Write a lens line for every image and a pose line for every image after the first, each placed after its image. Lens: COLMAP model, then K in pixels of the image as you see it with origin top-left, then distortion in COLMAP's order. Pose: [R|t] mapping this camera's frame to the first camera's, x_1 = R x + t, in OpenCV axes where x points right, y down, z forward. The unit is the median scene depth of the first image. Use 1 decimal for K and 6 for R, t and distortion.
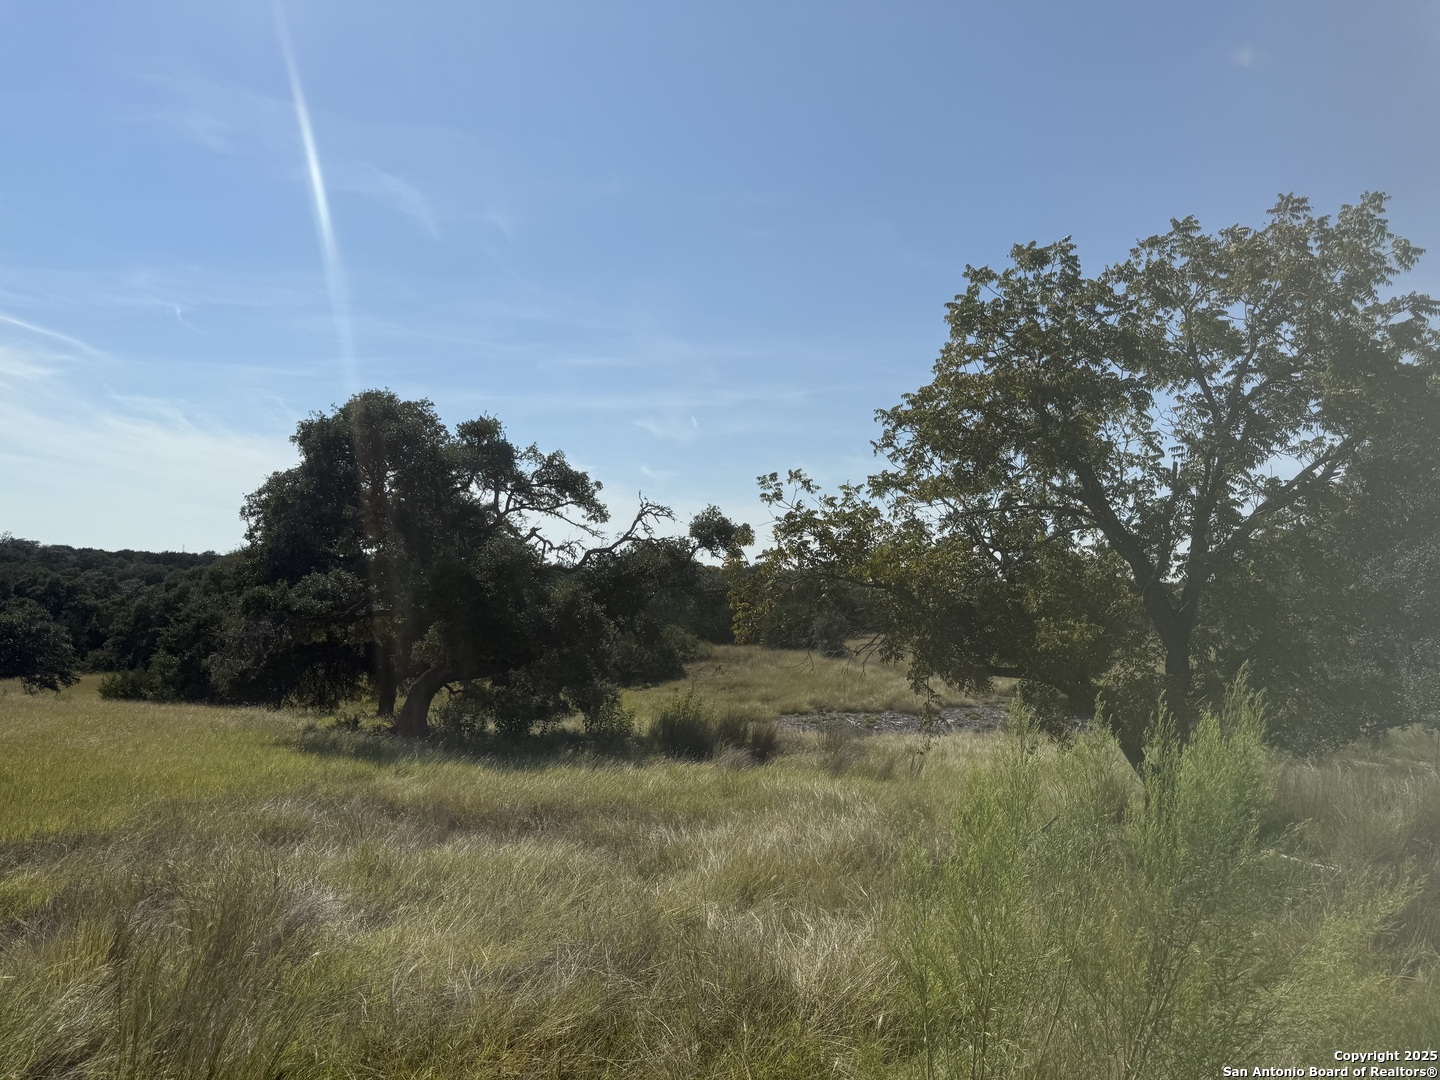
lens RADIAL K [[997.0, 0, 712.3], [0, 997.0, 545.9], [0, 0, 1]] dist [0.148586, -0.222705]
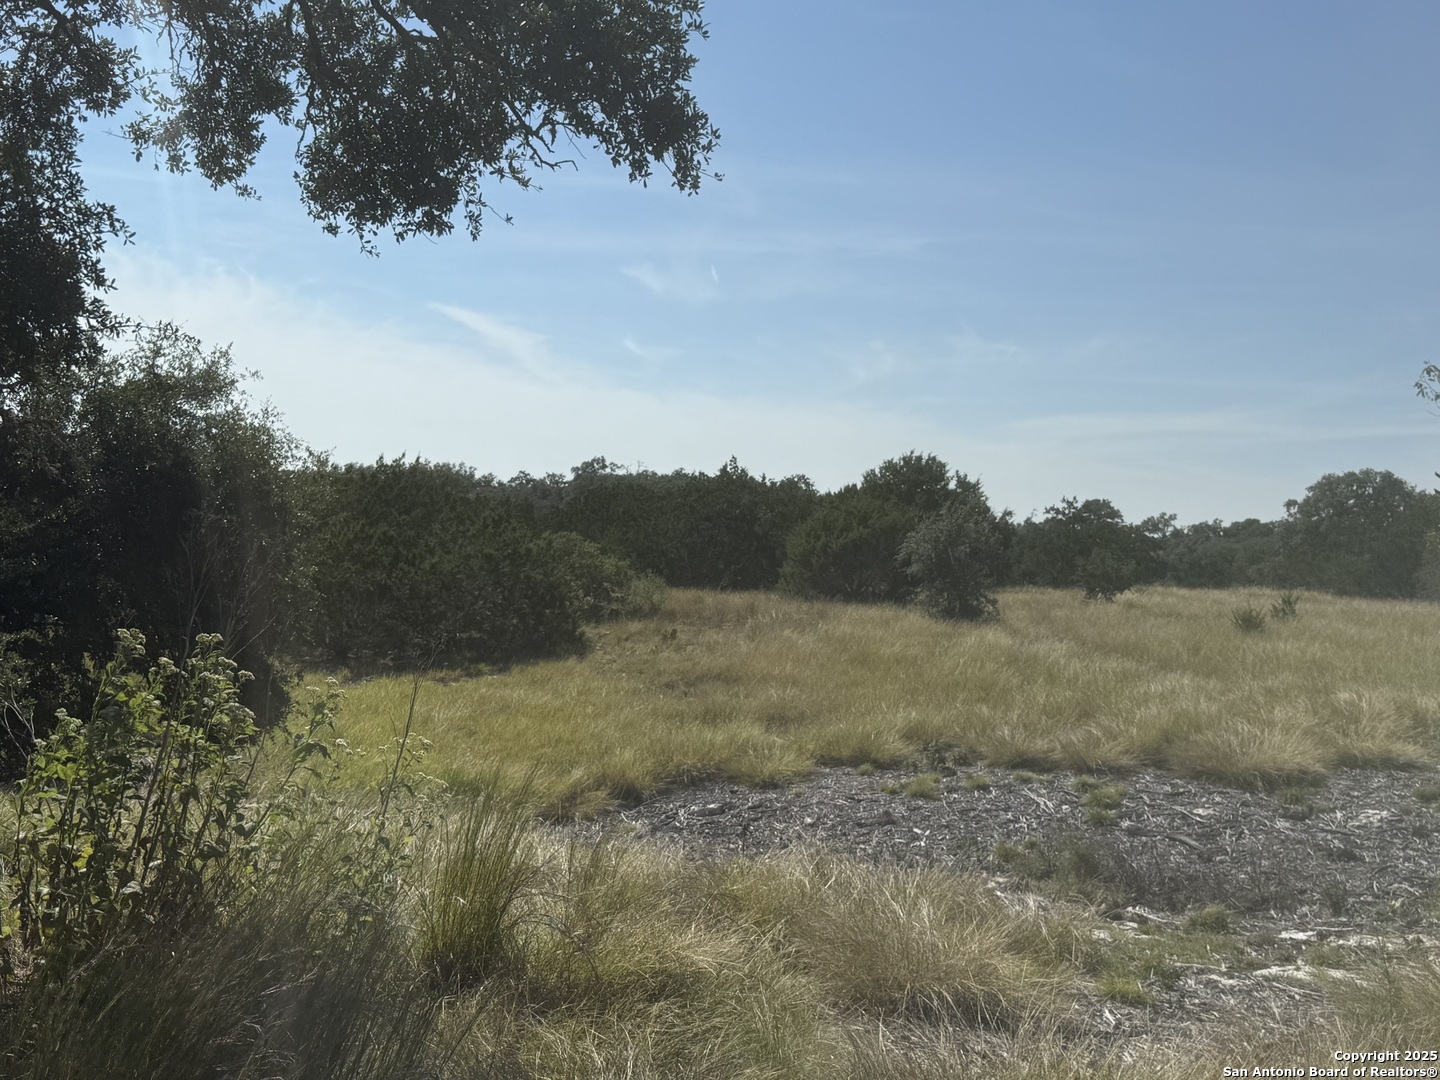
lens RADIAL K [[1470.3, 0, 720.0], [0, 1470.3, 540.0], [0, 0, 1]] dist [0.115651, 0.000604]
pose [[0.999143, 0.040679, -0.007669, 0.029712], [-0.040394, 0.998599, 0.034195, 0.063903], [0.009049, -0.033856, 0.999386, 0.418697]]
